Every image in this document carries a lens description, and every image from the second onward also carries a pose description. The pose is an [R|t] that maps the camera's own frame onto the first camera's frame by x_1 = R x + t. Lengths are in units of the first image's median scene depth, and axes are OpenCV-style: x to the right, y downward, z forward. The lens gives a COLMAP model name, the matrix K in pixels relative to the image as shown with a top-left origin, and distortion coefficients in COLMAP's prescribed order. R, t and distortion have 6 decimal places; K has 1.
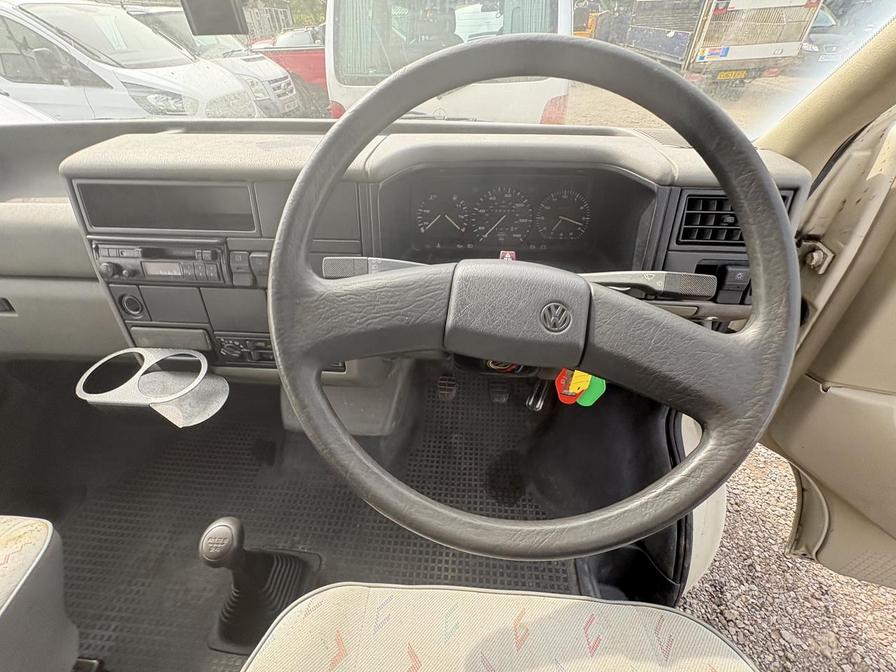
lens RADIAL K [[357.2, 0, 448.6], [0, 357.2, 341.3], [0, 0, 1]] dist [-0.001045, 0.000112]
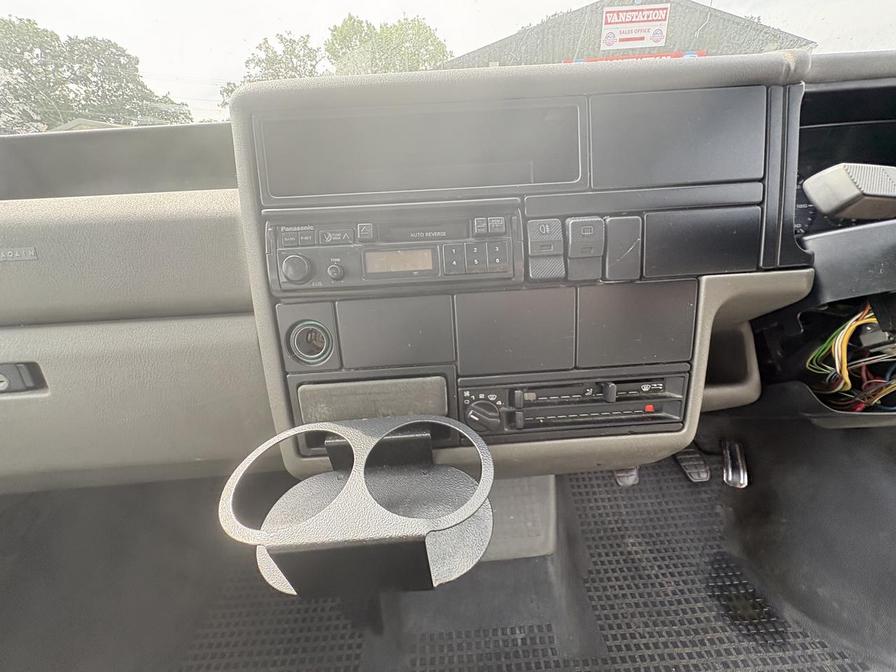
lens RADIAL K [[357.2, 0, 447.1], [0, 357.2, 337.8], [0, 0, 1]] dist [-0.001045, 0.000112]
pose [[0.992536, -0.083893, 0.088516, -0.696932], [0.104718, 0.958270, -0.265993, 0.055731], [-0.062507, 0.273277, 0.959902, 0.447557]]
